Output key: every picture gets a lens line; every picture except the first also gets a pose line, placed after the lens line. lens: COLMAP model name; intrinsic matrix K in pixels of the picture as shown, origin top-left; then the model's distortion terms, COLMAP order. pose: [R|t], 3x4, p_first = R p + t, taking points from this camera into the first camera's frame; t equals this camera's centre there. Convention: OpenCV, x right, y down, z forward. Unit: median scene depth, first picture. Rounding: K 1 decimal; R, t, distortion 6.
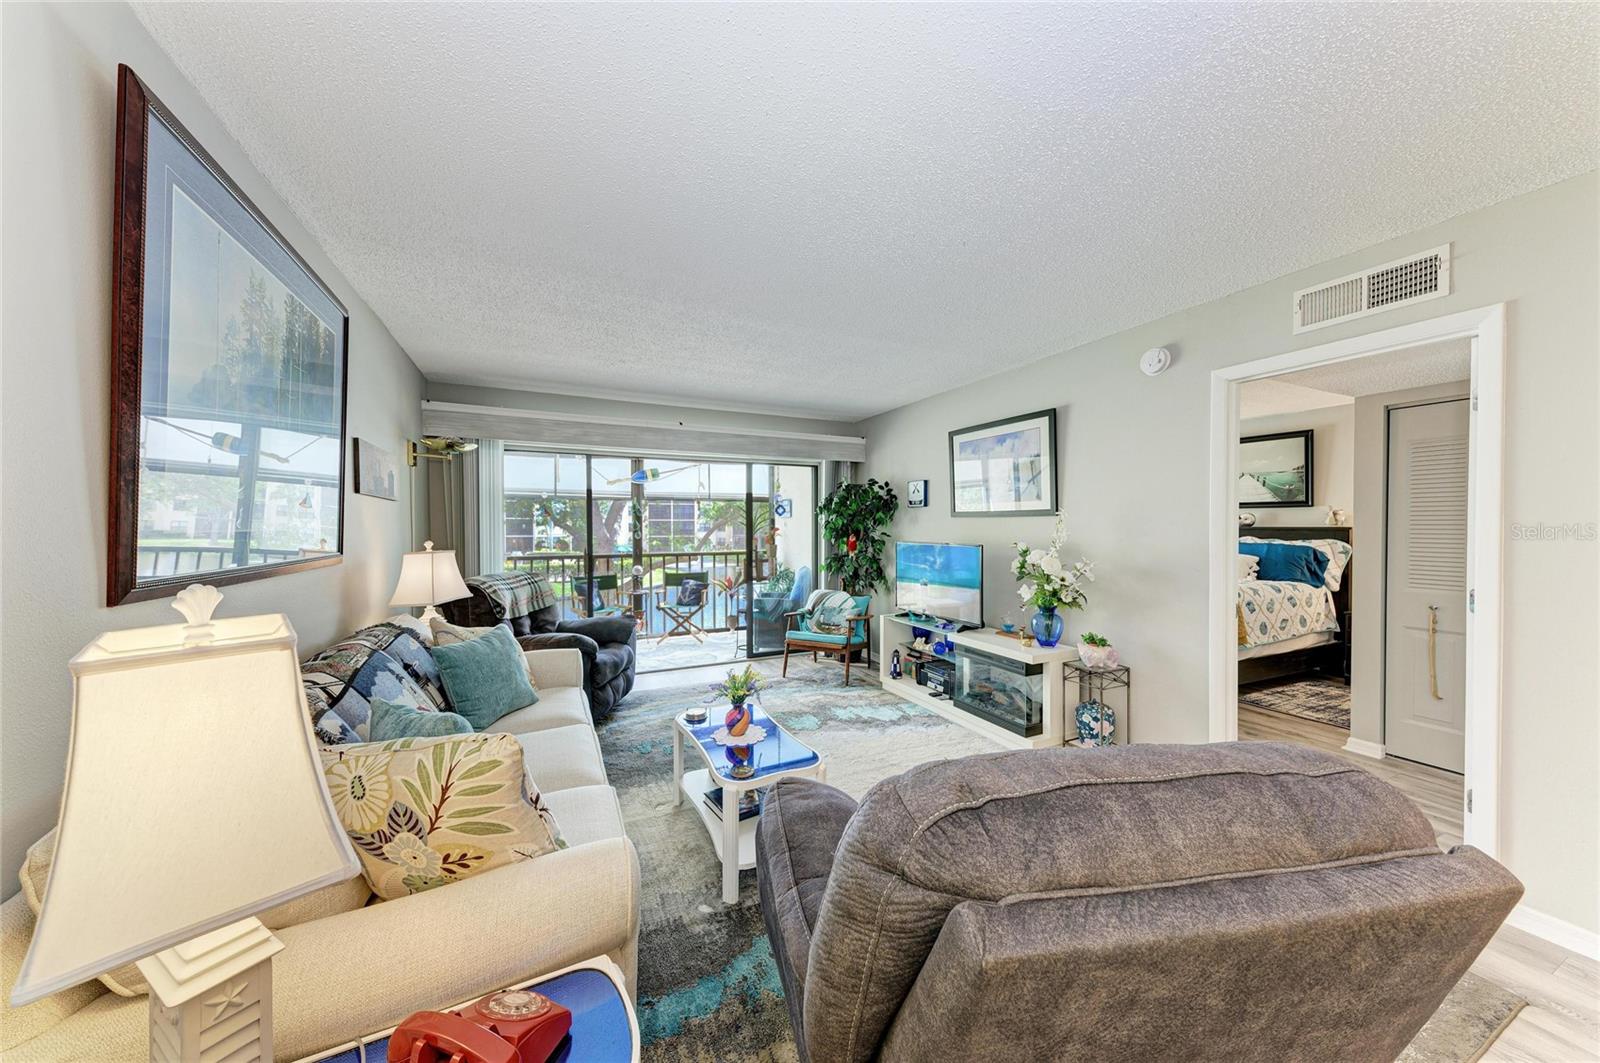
lens RADIAL K [[539.4, 0, 801.4], [0, 539.4, 534.6], [0, 0, 1]] dist [0.021176, -0.004446]
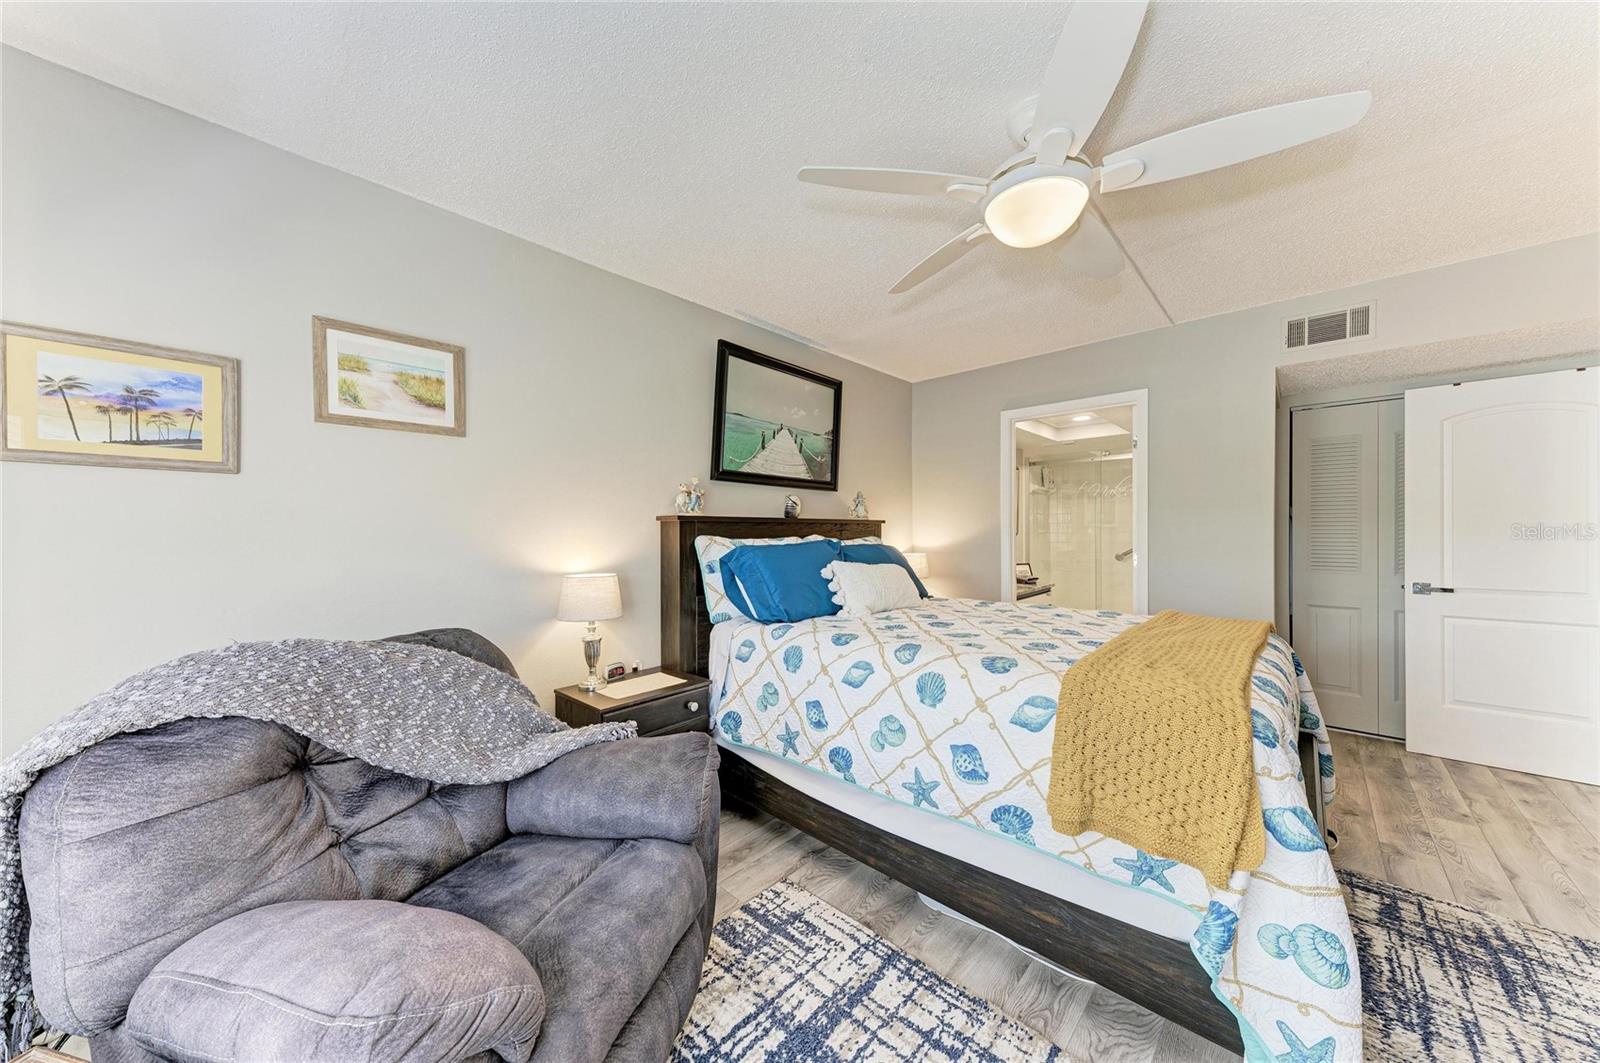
lens RADIAL K [[539.4, 0, 801.4], [0, 539.4, 534.6], [0, 0, 1]] dist [0.021176, -0.004446]
pose [[-0.367911, -0.003052, 0.929856, 0.324371], [0.021961, 0.999687, 0.011970, -0.004518], [-0.929601, 0.024825, -0.367729, 1.400972]]
